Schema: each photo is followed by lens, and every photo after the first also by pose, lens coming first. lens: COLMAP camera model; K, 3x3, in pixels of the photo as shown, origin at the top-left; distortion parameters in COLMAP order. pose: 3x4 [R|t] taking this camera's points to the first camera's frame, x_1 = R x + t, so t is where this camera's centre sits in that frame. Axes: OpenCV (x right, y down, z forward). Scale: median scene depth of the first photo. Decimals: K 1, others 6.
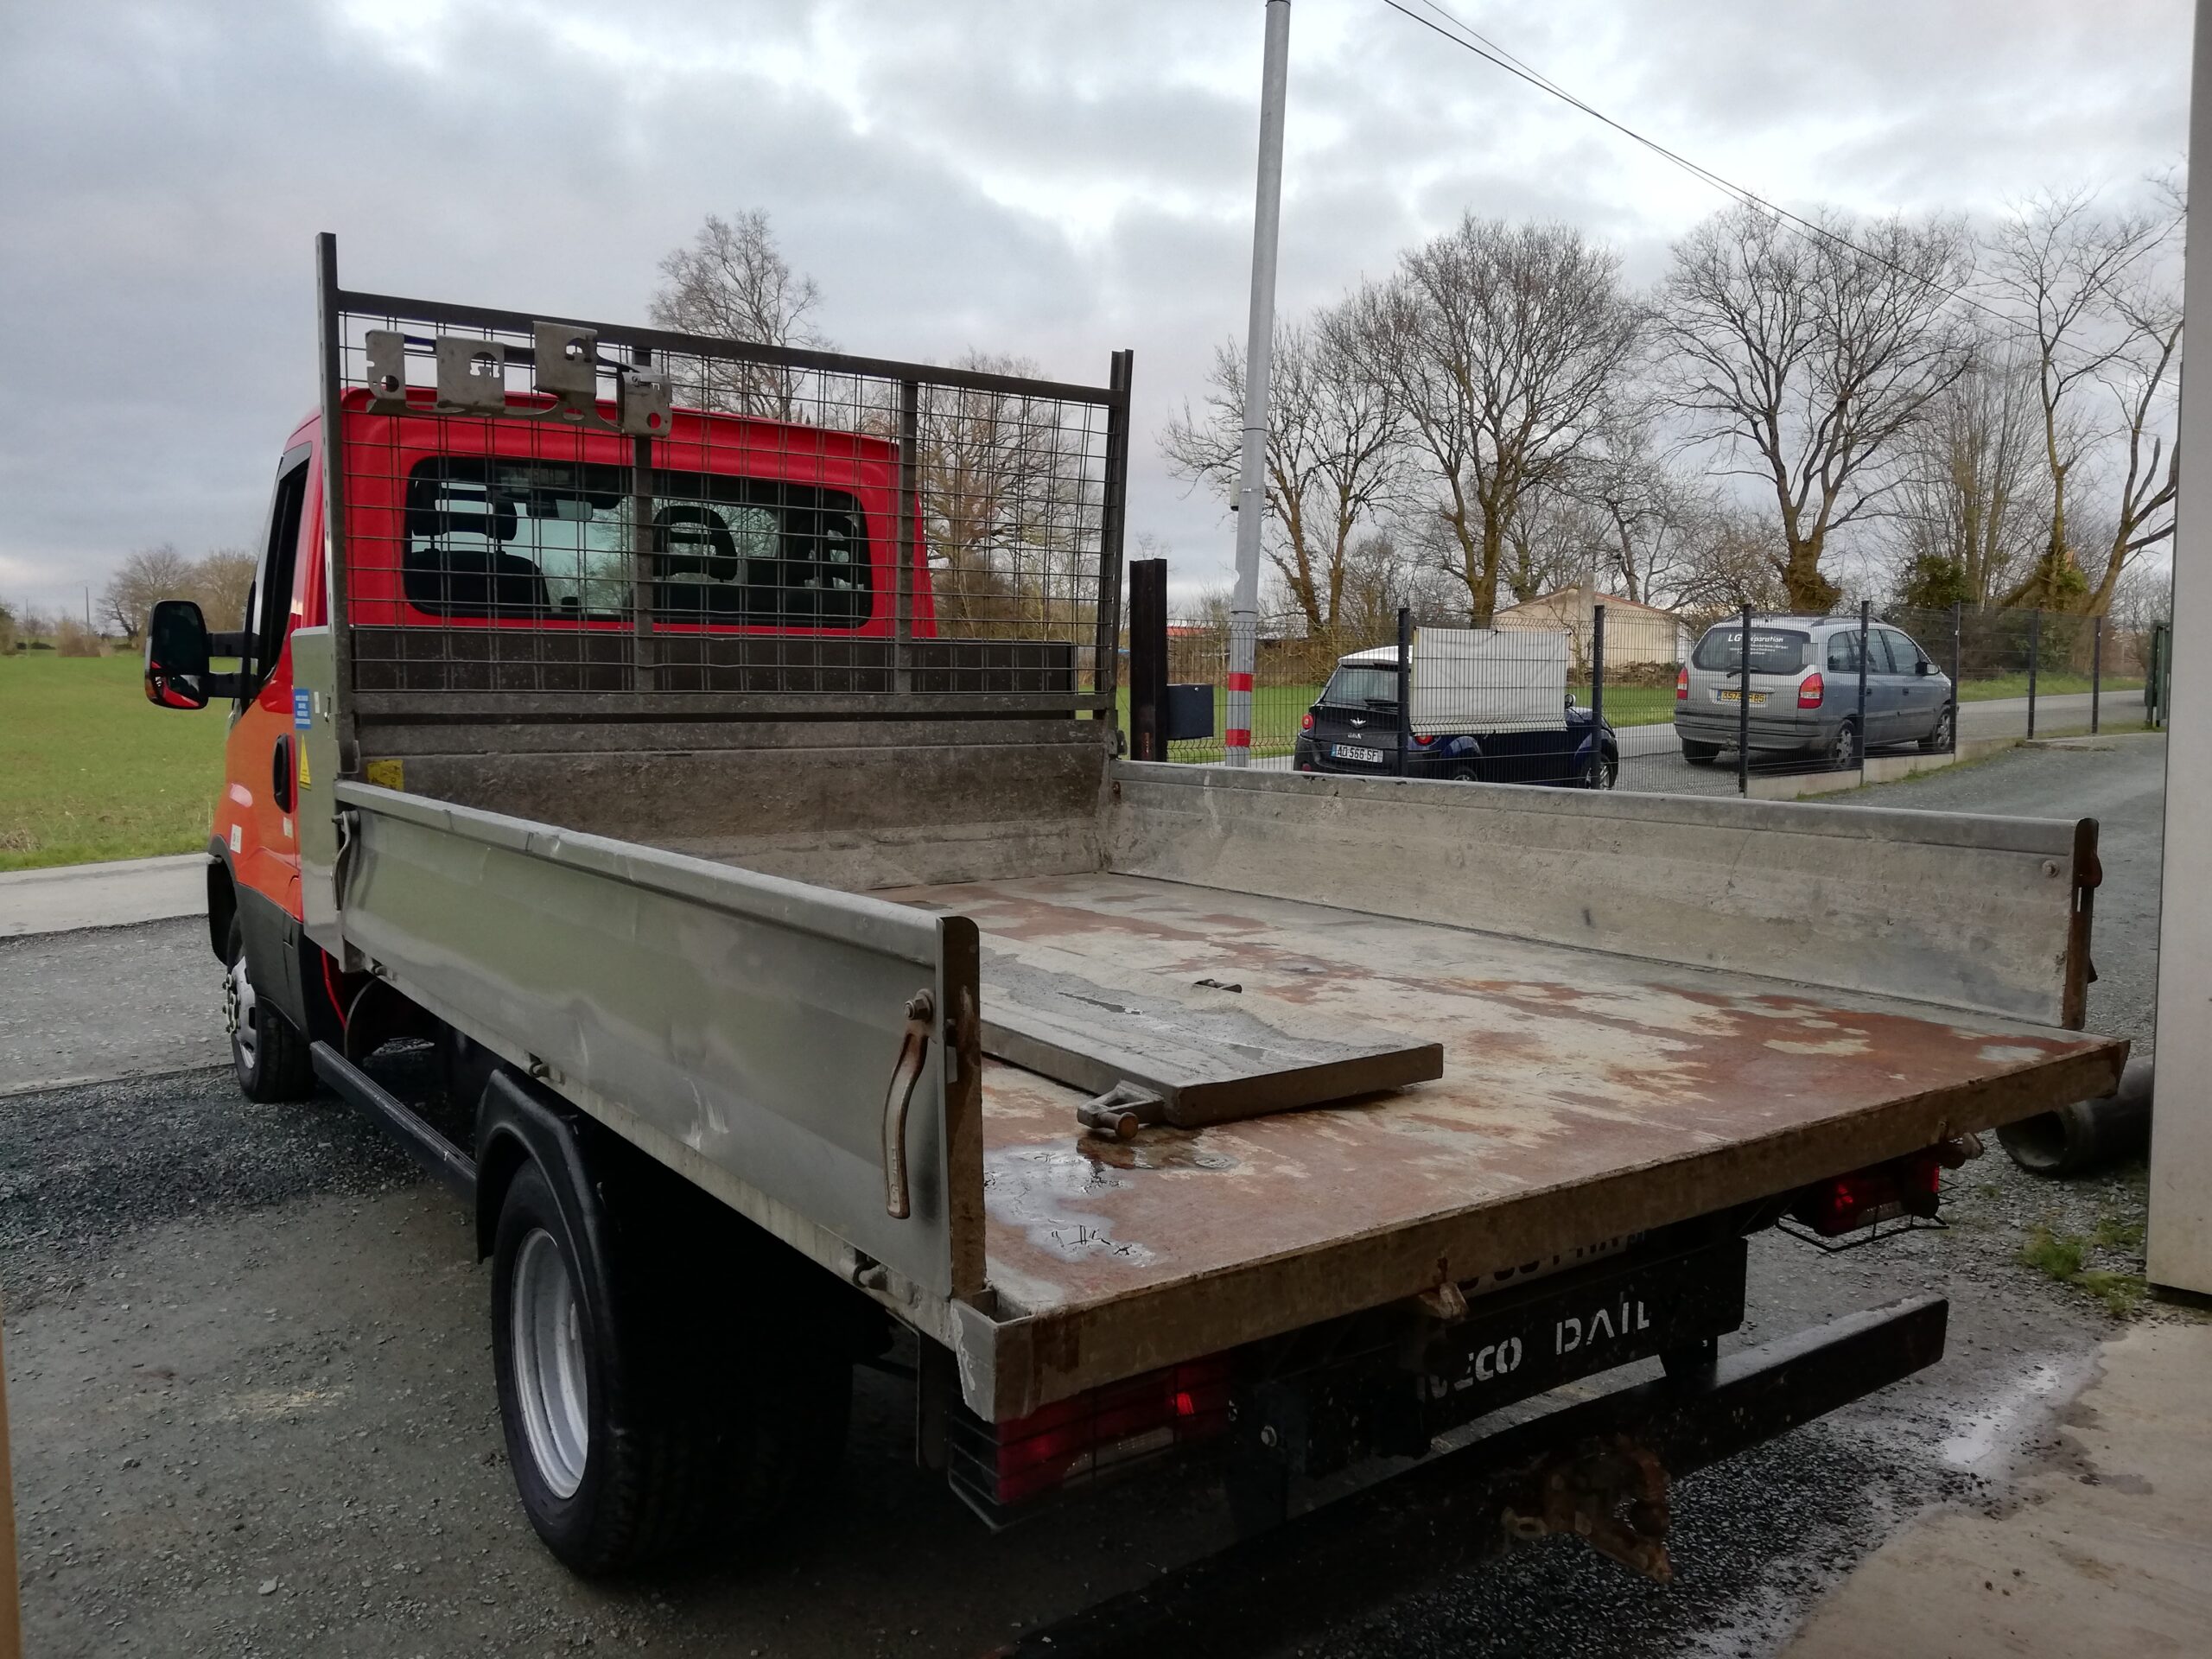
lens RADIAL K [[1645.8, 0, 1119.2], [0, 1645.8, 828.3], [0, 0, 1]] dist [0.060182, -0.069030]
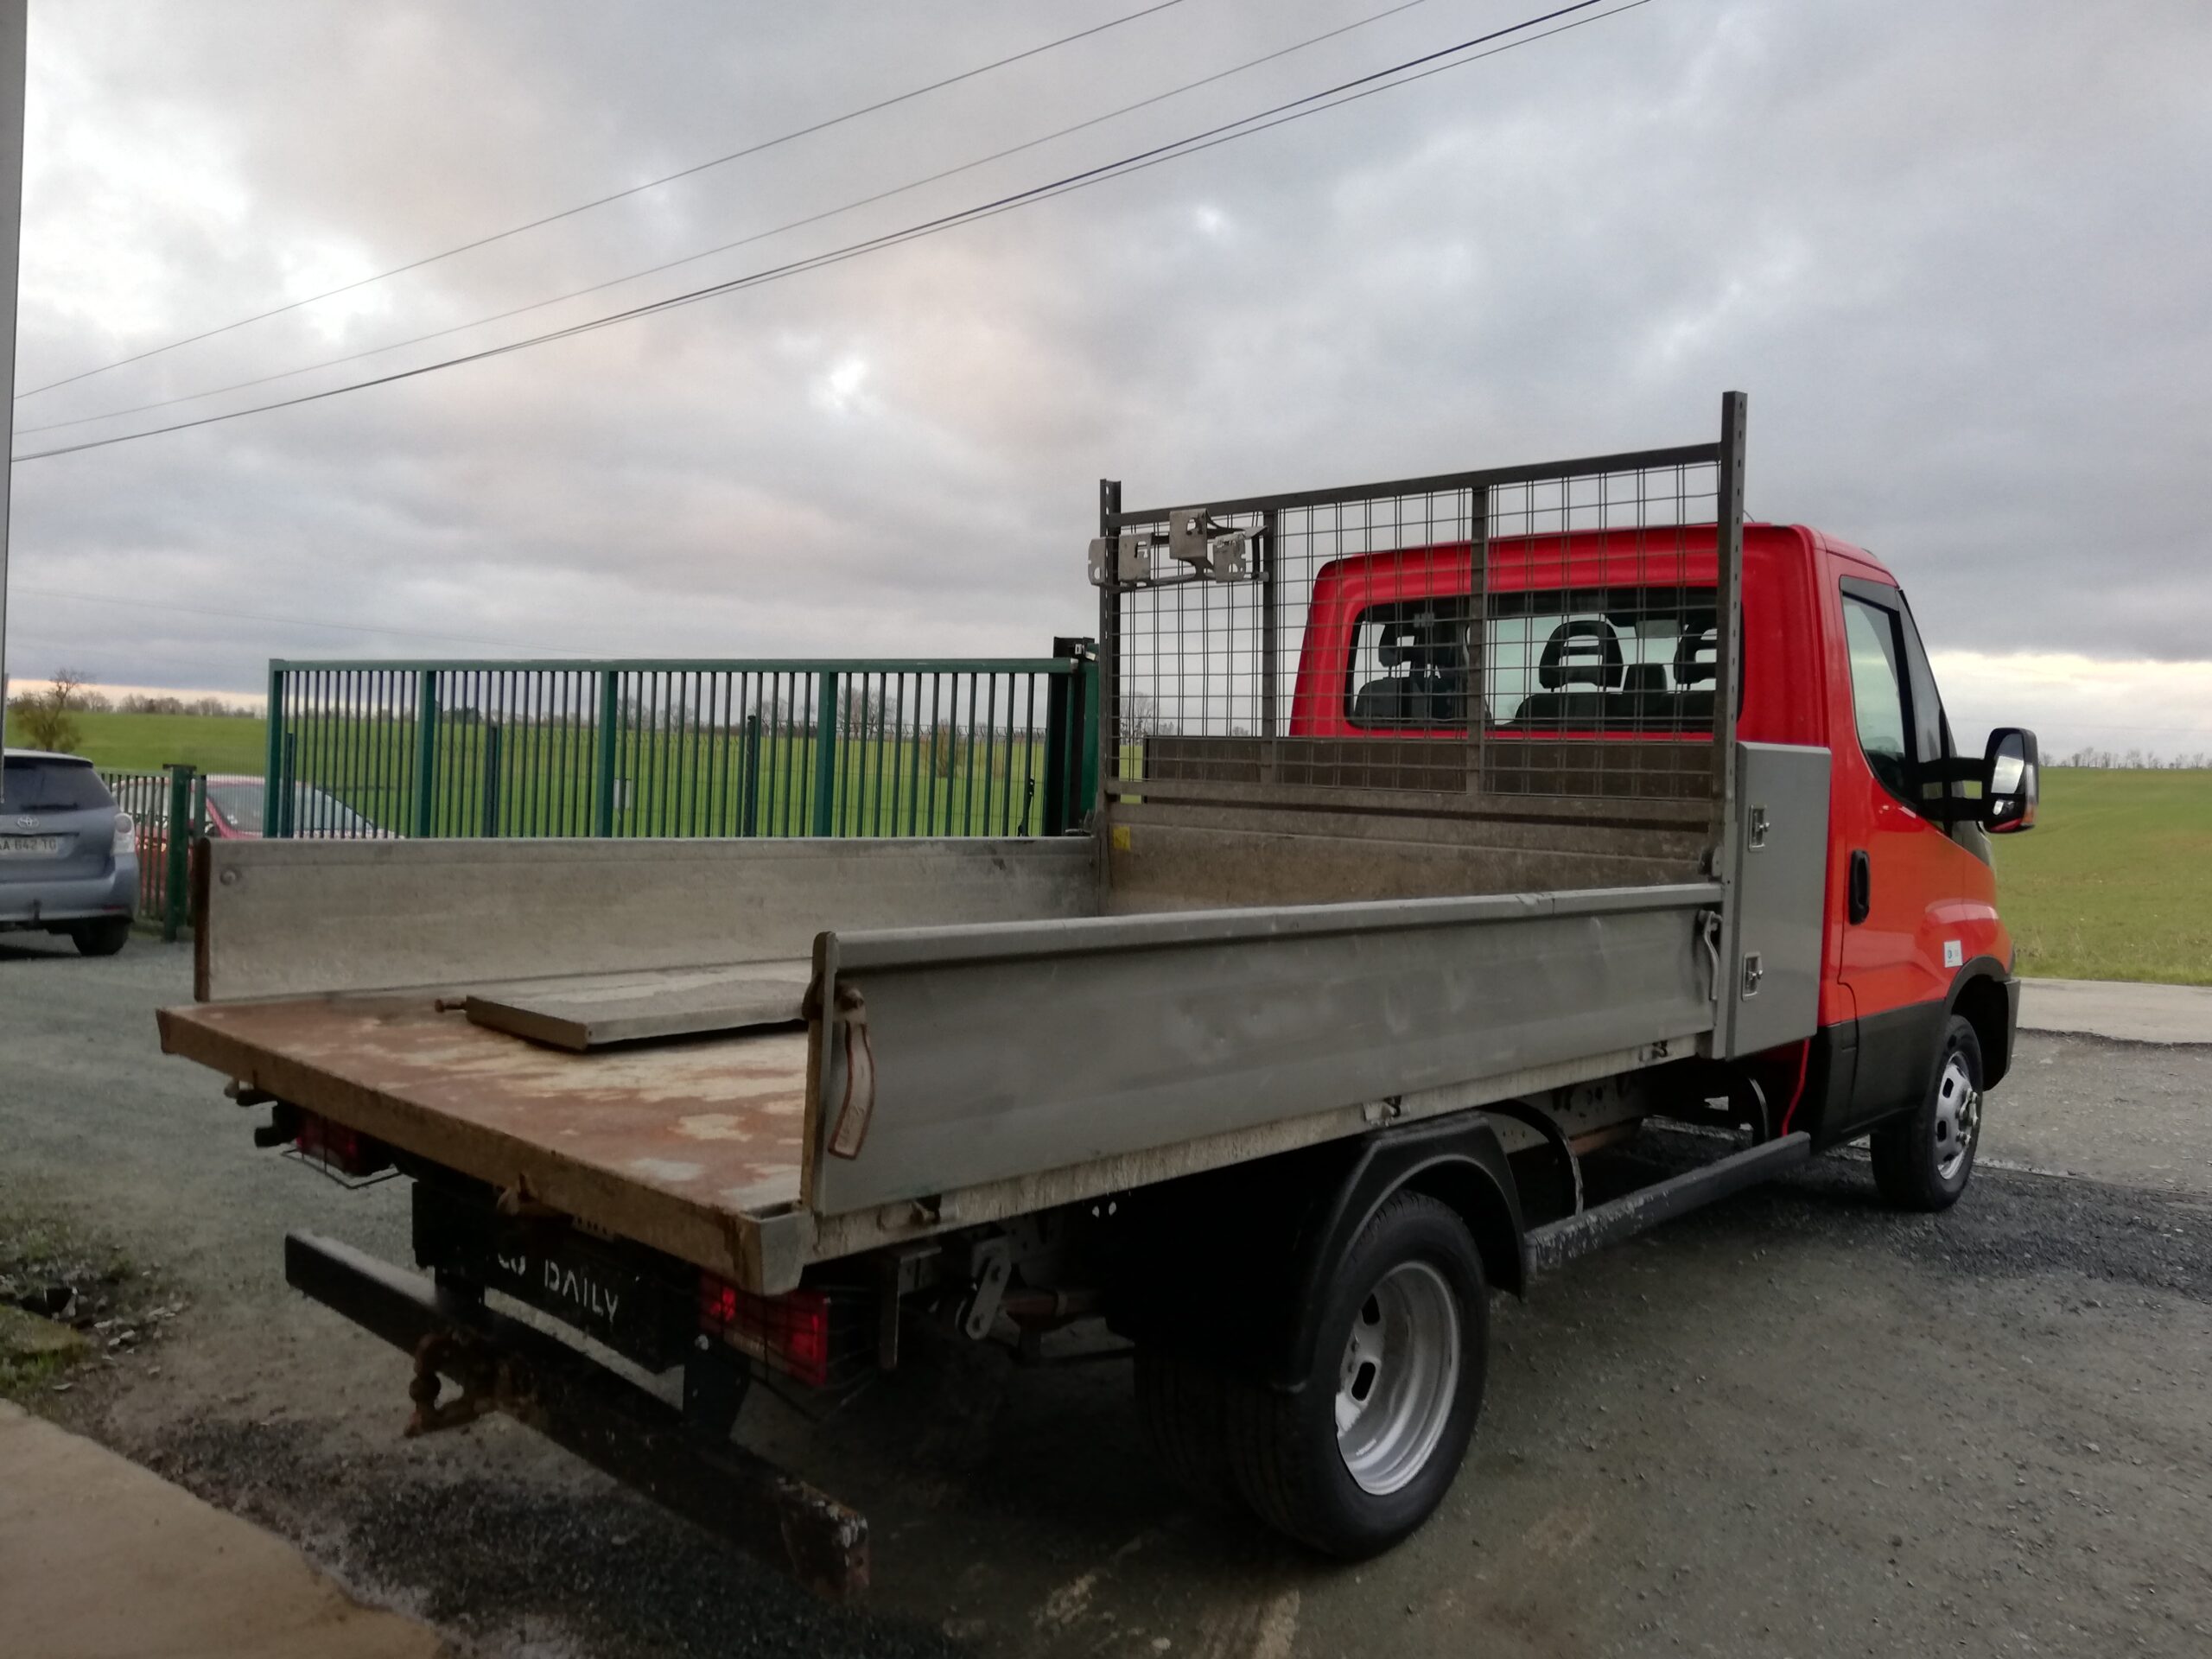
lens RADIAL K [[1637.9, 0, 1112.0], [0, 1637.9, 835.2], [0, 0, 1]] dist [0.068449, -0.084889]
pose [[0.198435, 0.042758, -0.979181, 0.832705], [-0.117617, 0.992867, 0.019521, -0.051501], [0.973031, 0.111294, 0.202049, 0.600527]]
